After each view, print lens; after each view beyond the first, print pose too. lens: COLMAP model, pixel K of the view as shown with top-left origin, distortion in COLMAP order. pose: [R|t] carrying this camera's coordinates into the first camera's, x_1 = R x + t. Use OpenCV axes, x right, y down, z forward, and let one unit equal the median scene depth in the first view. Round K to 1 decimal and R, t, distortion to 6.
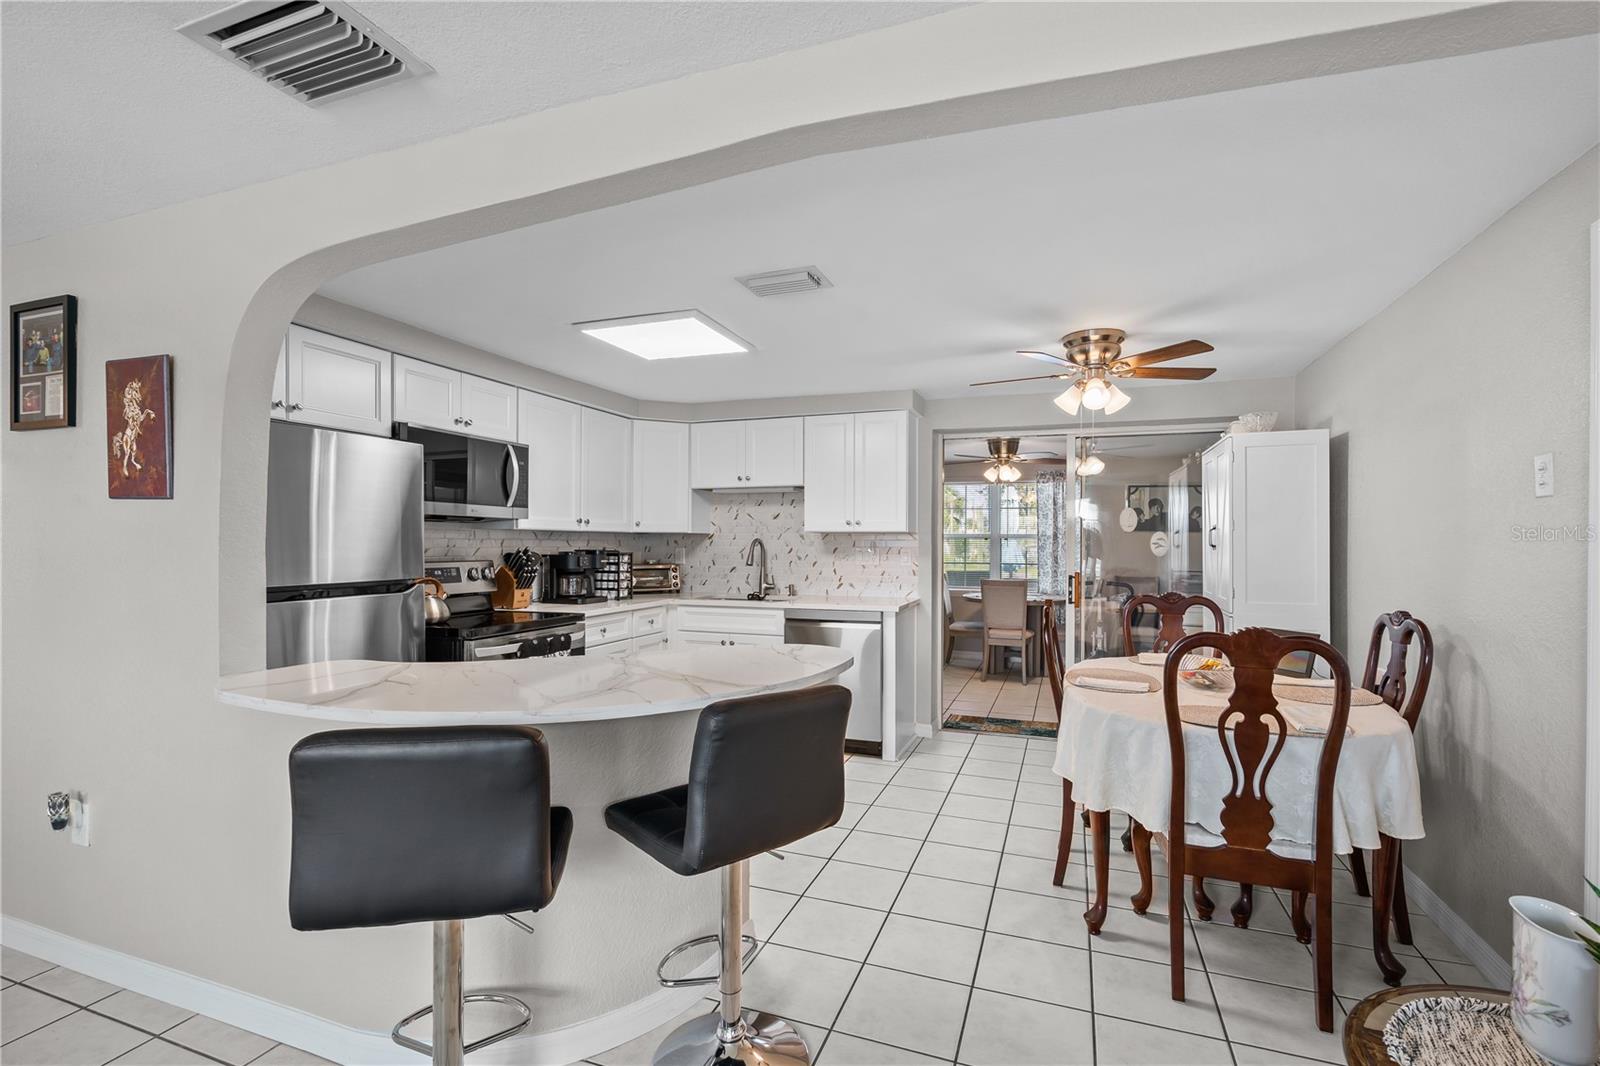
lens RADIAL K [[731.8, 0, 799.6], [0, 731.8, 546.5], [0, 0, 1]] dist [-0.005993, 0.003662]
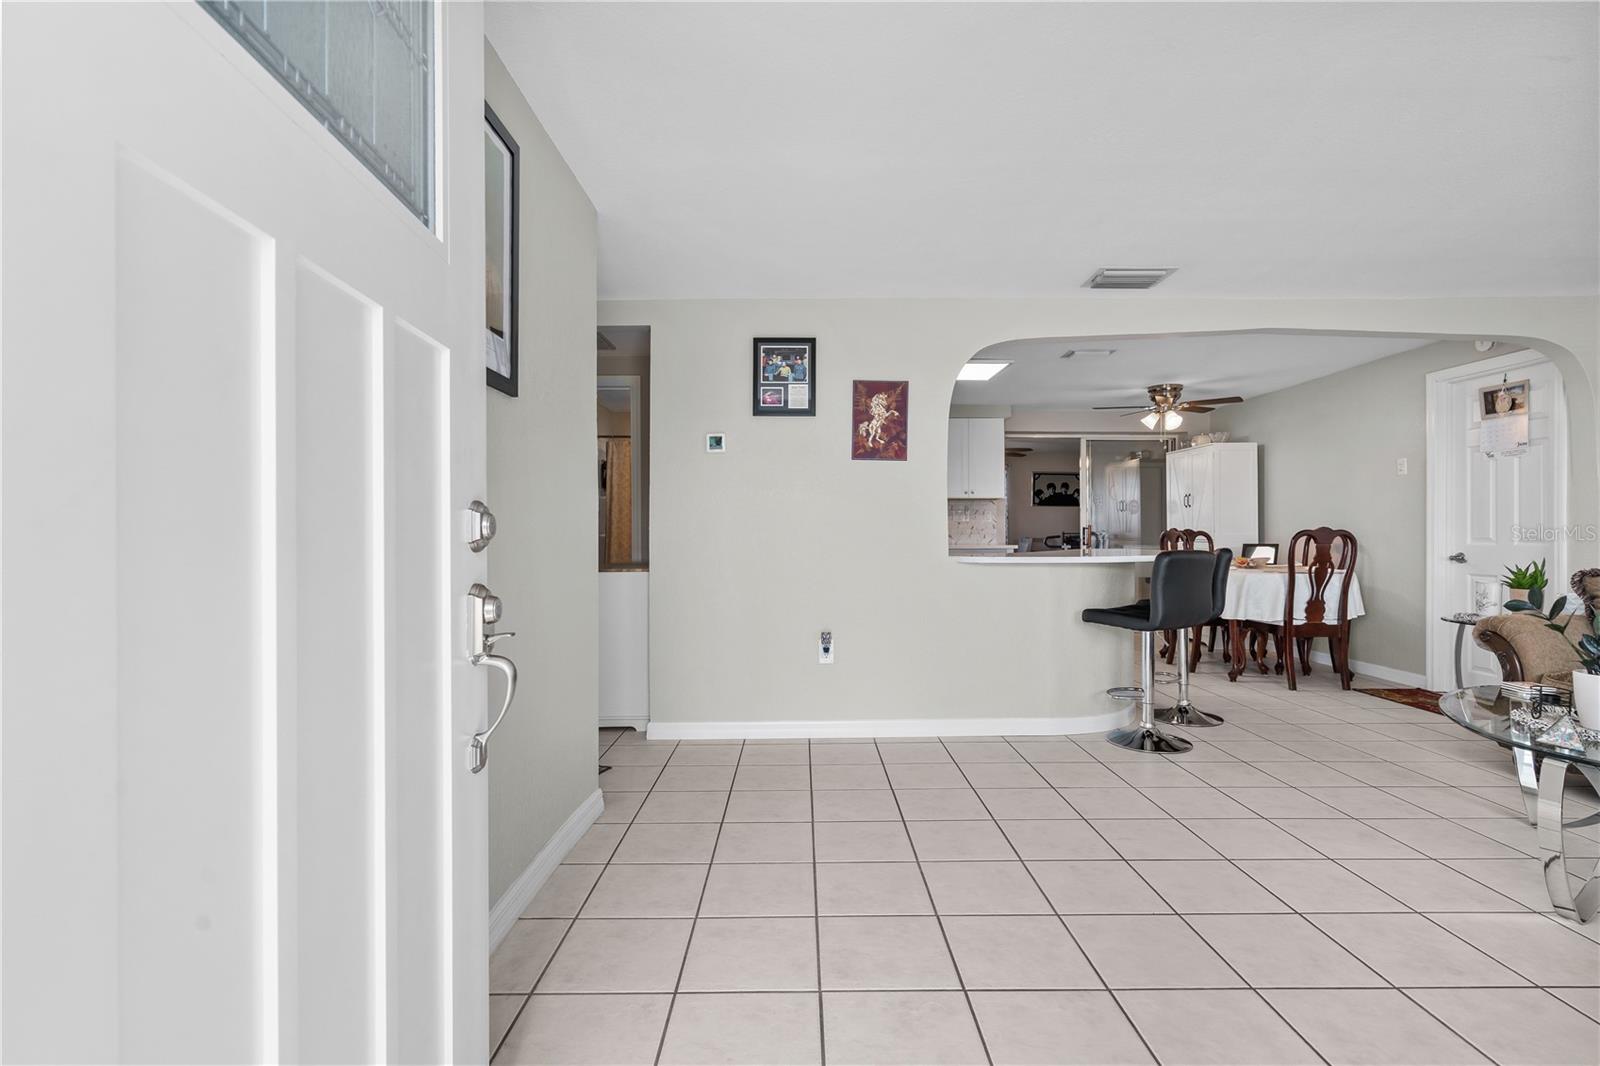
lens RADIAL K [[731.8, 0, 805.2], [0, 731.8, 528.1], [0, 0, 1]] dist [-0.005993, 0.003662]
pose [[0.933672, -0.004812, 0.358096, -0.832382], [0.008577, 0.999923, -0.008926, 0.055522], [-0.358026, 0.011405, 0.933642, -0.287822]]
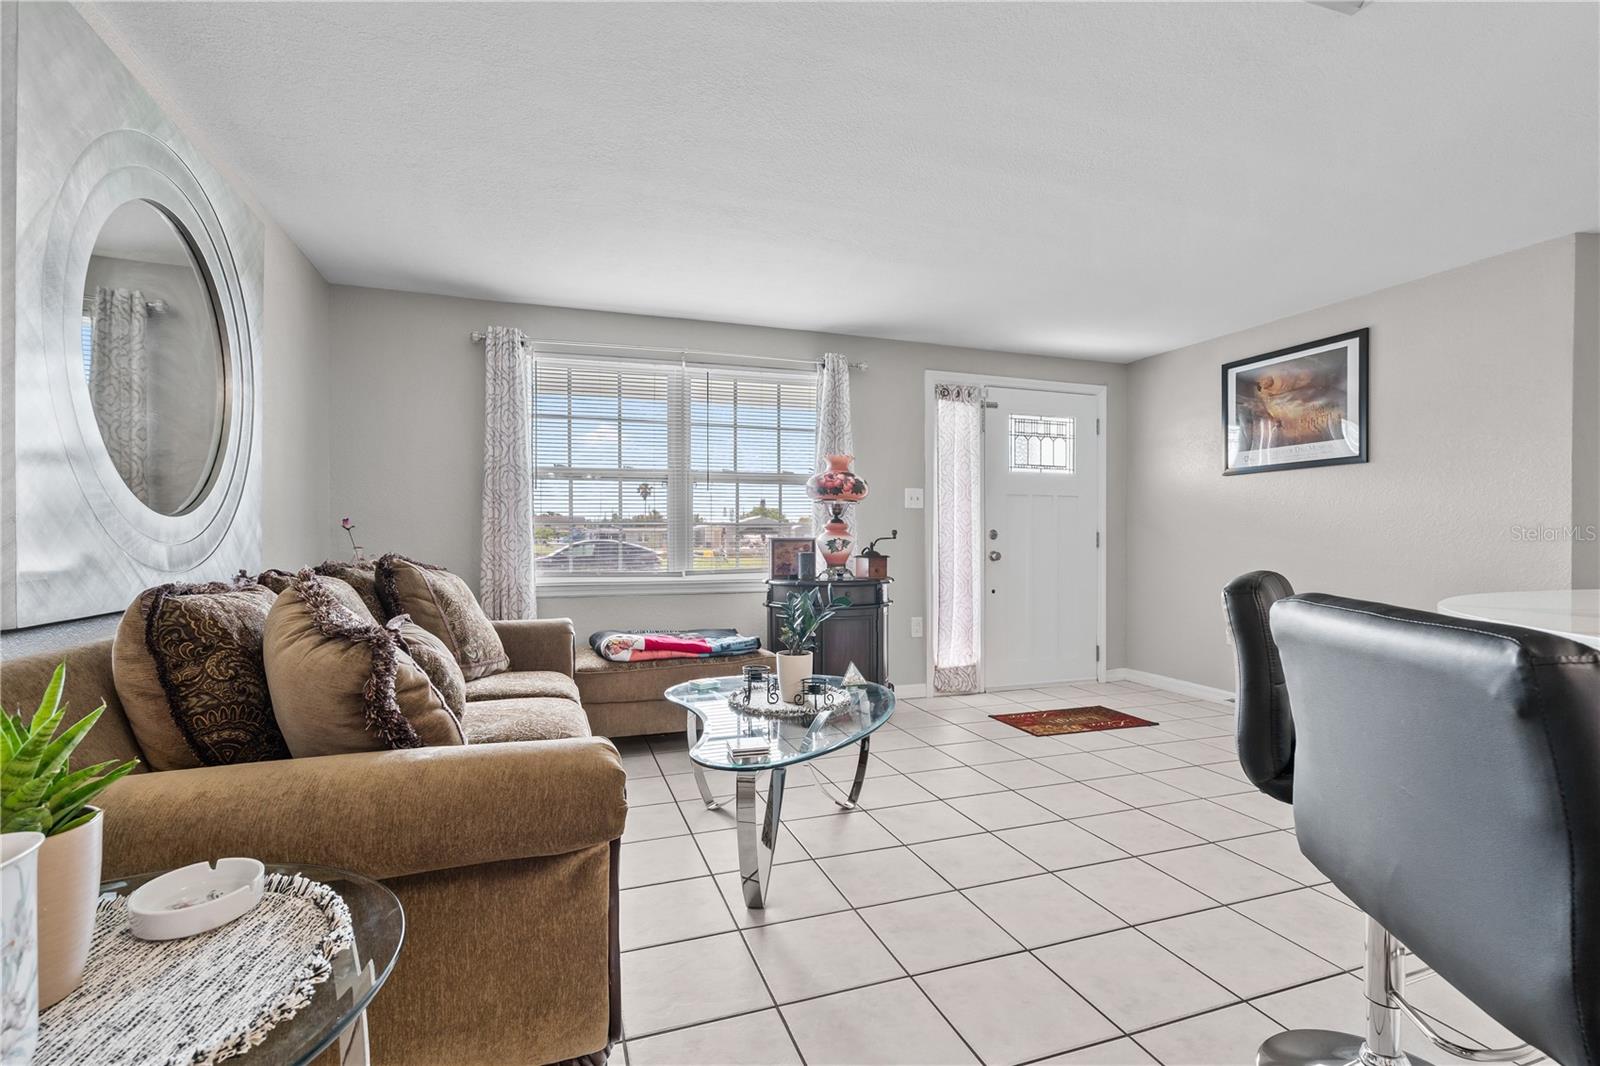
lens RADIAL K [[731.8, 0, 801.9], [0, 731.8, 539.3], [0, 0, 1]] dist [-0.005993, 0.003662]
pose [[-0.763275, -0.004100, -0.646061, 0.212922], [-0.007763, 0.999966, 0.002825, 0.060387], [0.646027, 0.007172, -0.763281, 0.428194]]
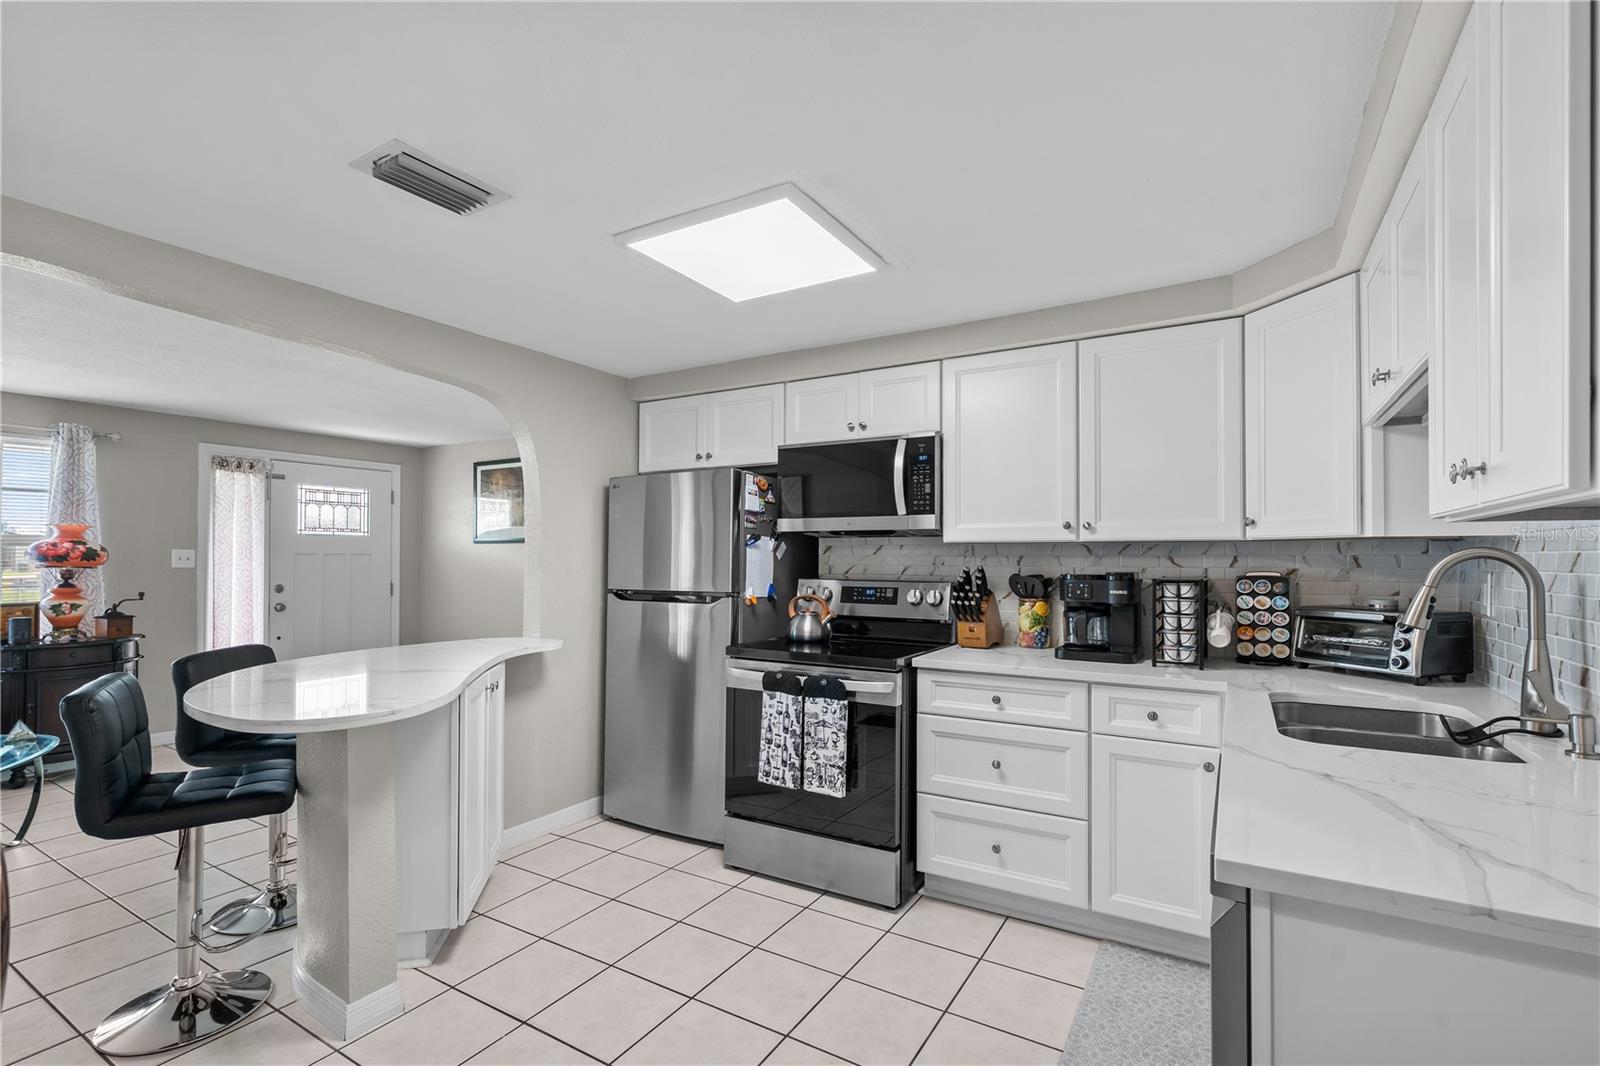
lens RADIAL K [[731.8, 0, 801.8], [0, 731.8, 548.5], [0, 0, 1]] dist [-0.005993, 0.003662]
pose [[-0.183437, -0.016842, -0.982887, 0.363903], [-0.007767, 0.999847, -0.015683, -0.003523], [0.983001, 0.004757, -0.183540, 0.904248]]
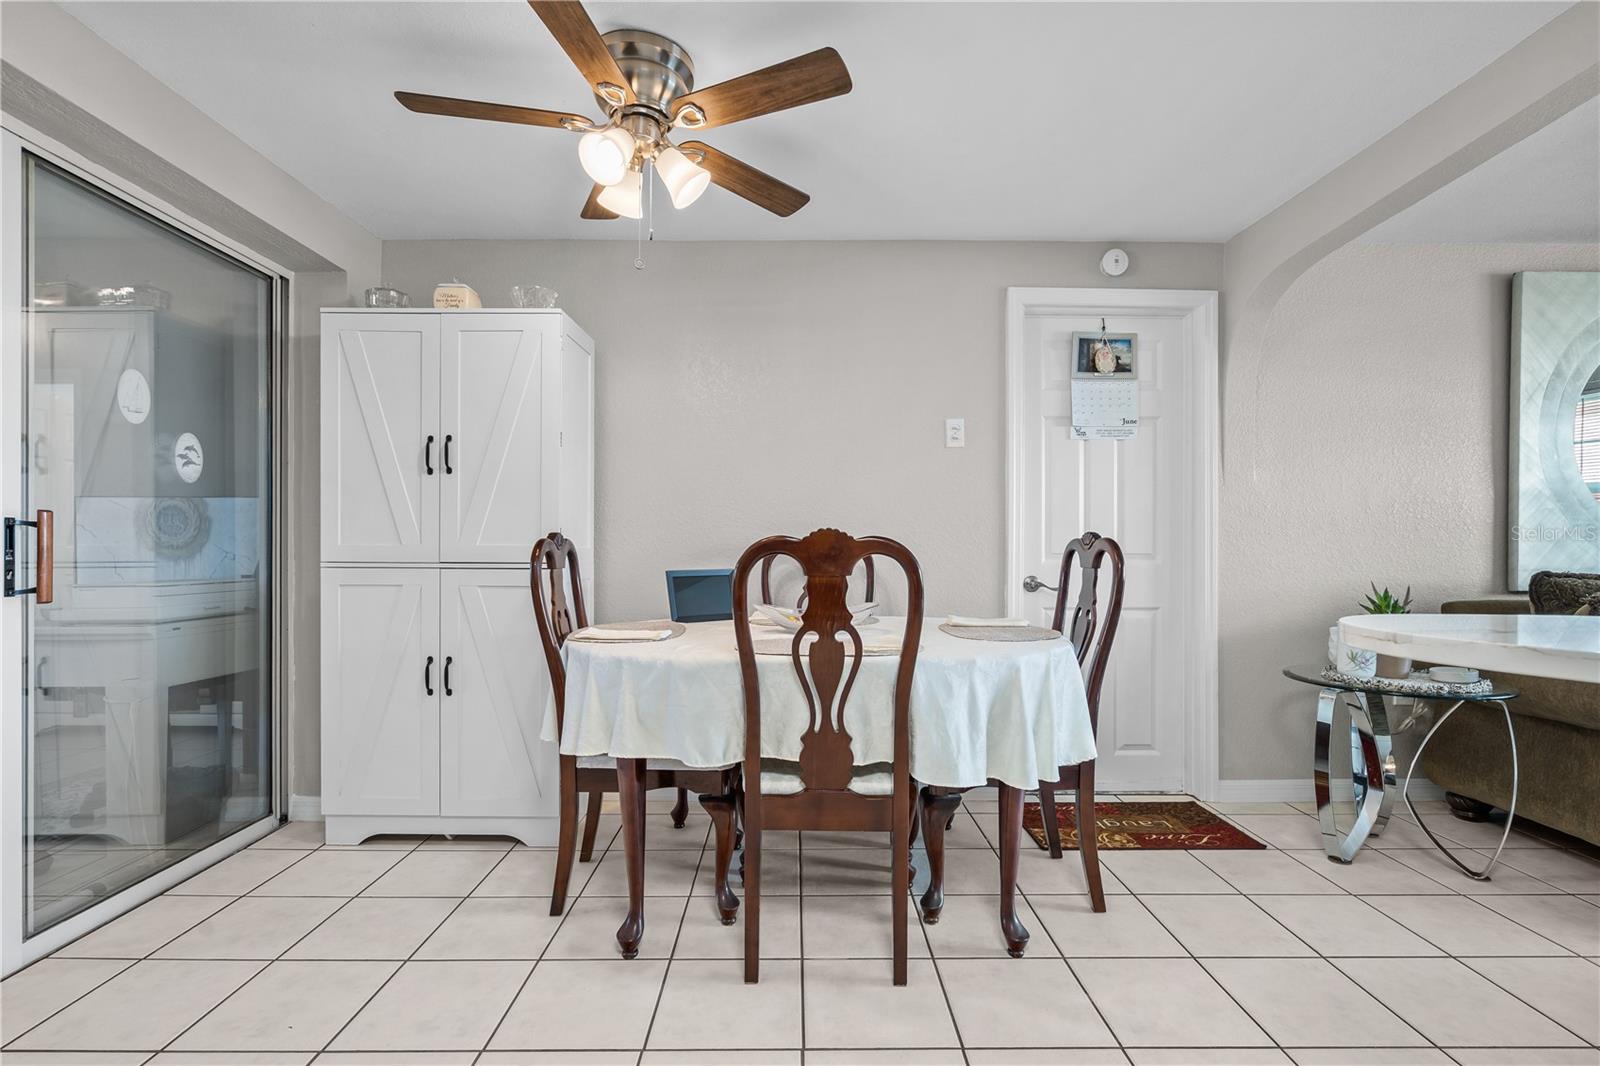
lens RADIAL K [[731.8, 0, 796.2], [0, 731.8, 544.7], [0, 0, 1]] dist [-0.005993, 0.003662]
pose [[-0.360738, -0.007391, 0.932638, -0.123211], [0.000401, 0.999967, 0.008080, 0.054320], [-0.932667, 0.003289, -0.360723, 0.834801]]
